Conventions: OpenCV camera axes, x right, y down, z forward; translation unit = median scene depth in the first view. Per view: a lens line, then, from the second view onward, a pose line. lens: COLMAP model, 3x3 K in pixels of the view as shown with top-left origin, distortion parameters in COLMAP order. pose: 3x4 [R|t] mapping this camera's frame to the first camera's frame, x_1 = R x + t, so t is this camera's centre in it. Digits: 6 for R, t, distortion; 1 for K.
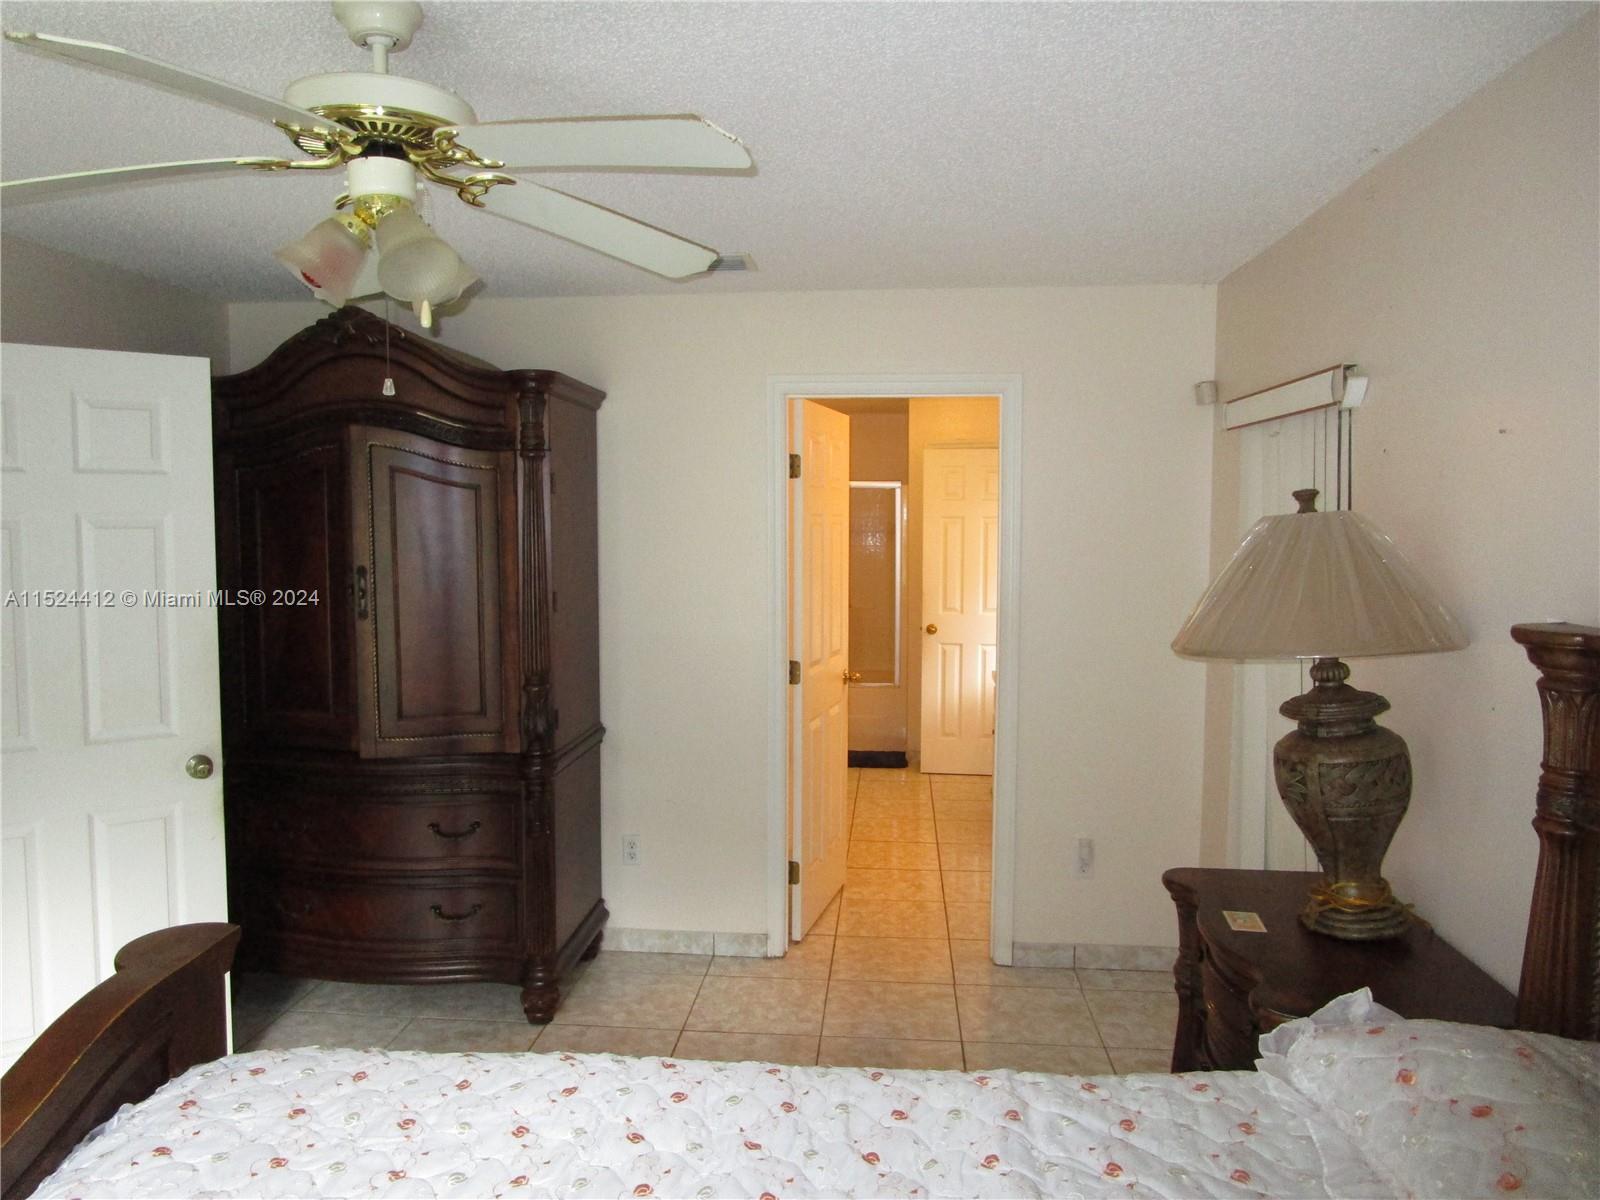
lens RADIAL K [[1137.7, 0, 769.2], [0, 1137.7, 587.2], [0, 0, 1]] dist [-0.031699, 0.010927]
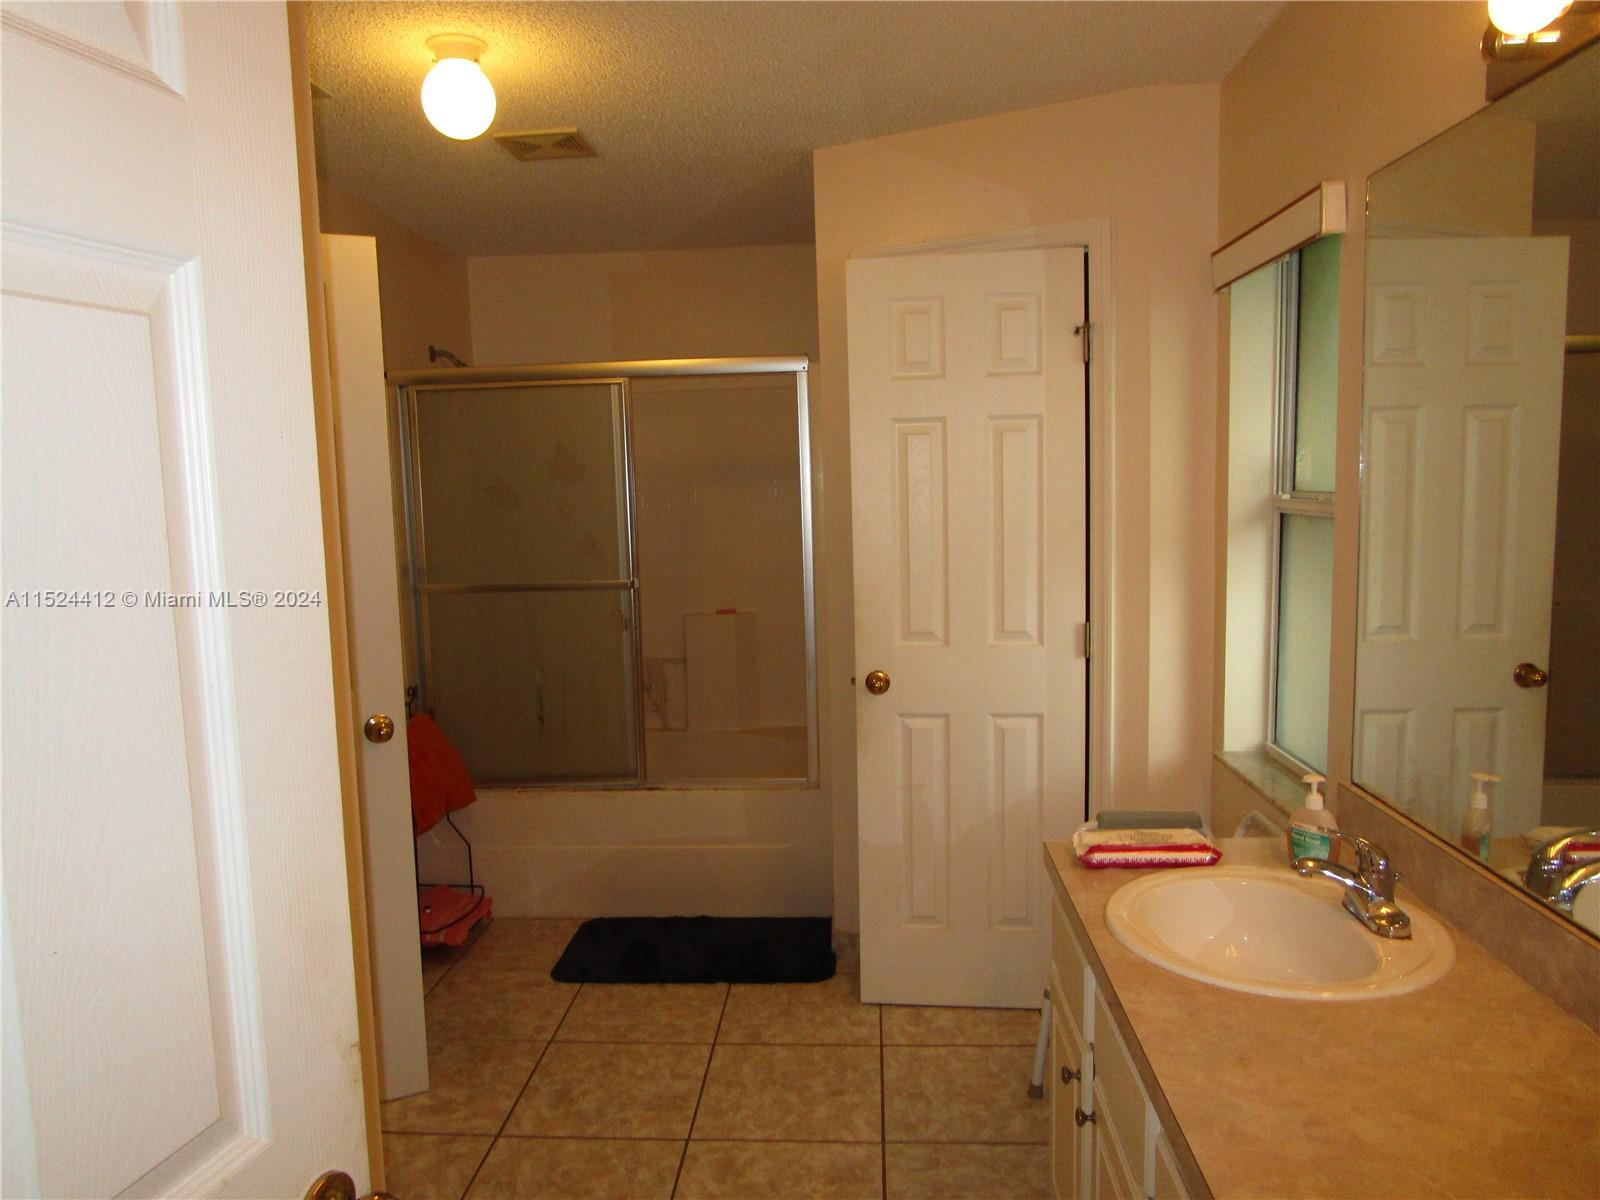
lens RADIAL K [[1137.7, 0, 795.5], [0, 1137.7, 609.9], [0, 0, 1]] dist [-0.031699, 0.010927]
pose [[0.998557, -0.028021, 0.045802, 0.186825], [0.026022, 0.998707, 0.043673, -0.021529], [-0.046967, -0.042419, 0.997995, 1.146719]]
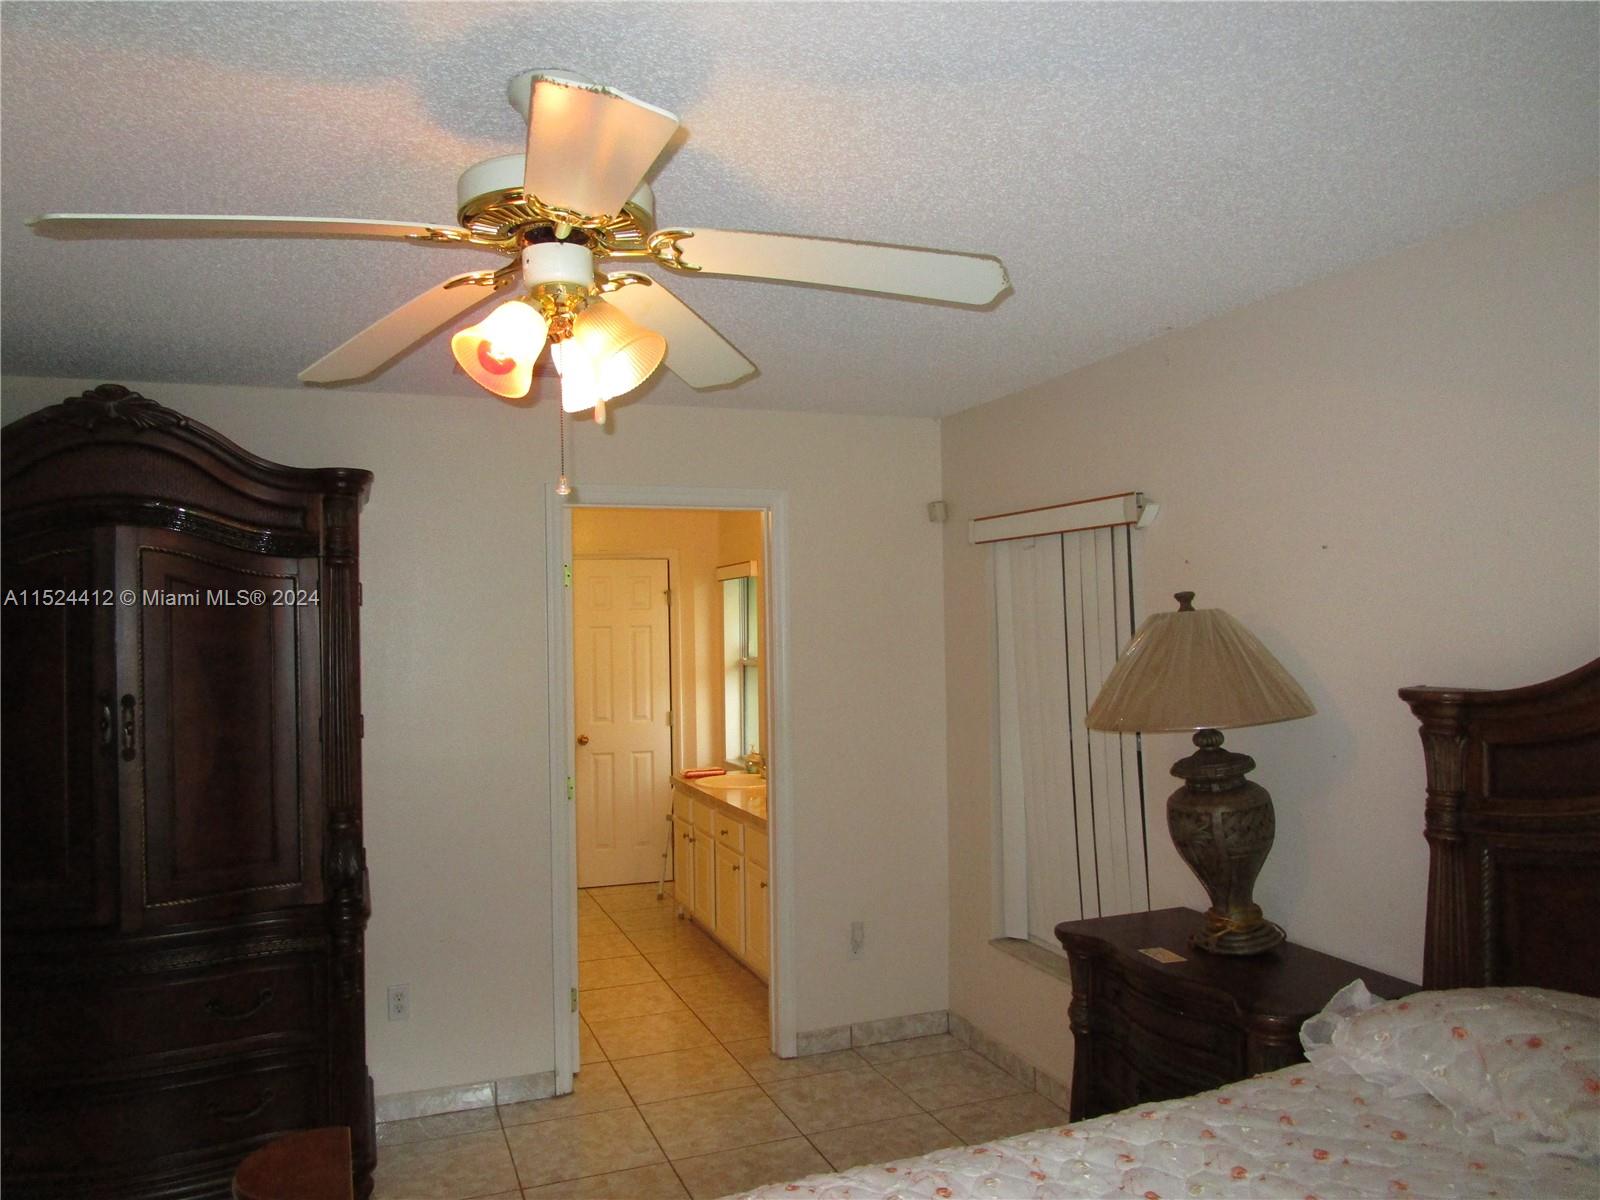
lens RADIAL K [[1137.7, 0, 770.4], [0, 1137.7, 585.9], [0, 0, 1]] dist [-0.031699, 0.010927]
pose [[0.896696, -0.002917, 0.442637, -0.302216], [0.047313, 0.994881, -0.089291, -0.002040], [-0.440111, 0.101009, 0.892244, 0.053661]]
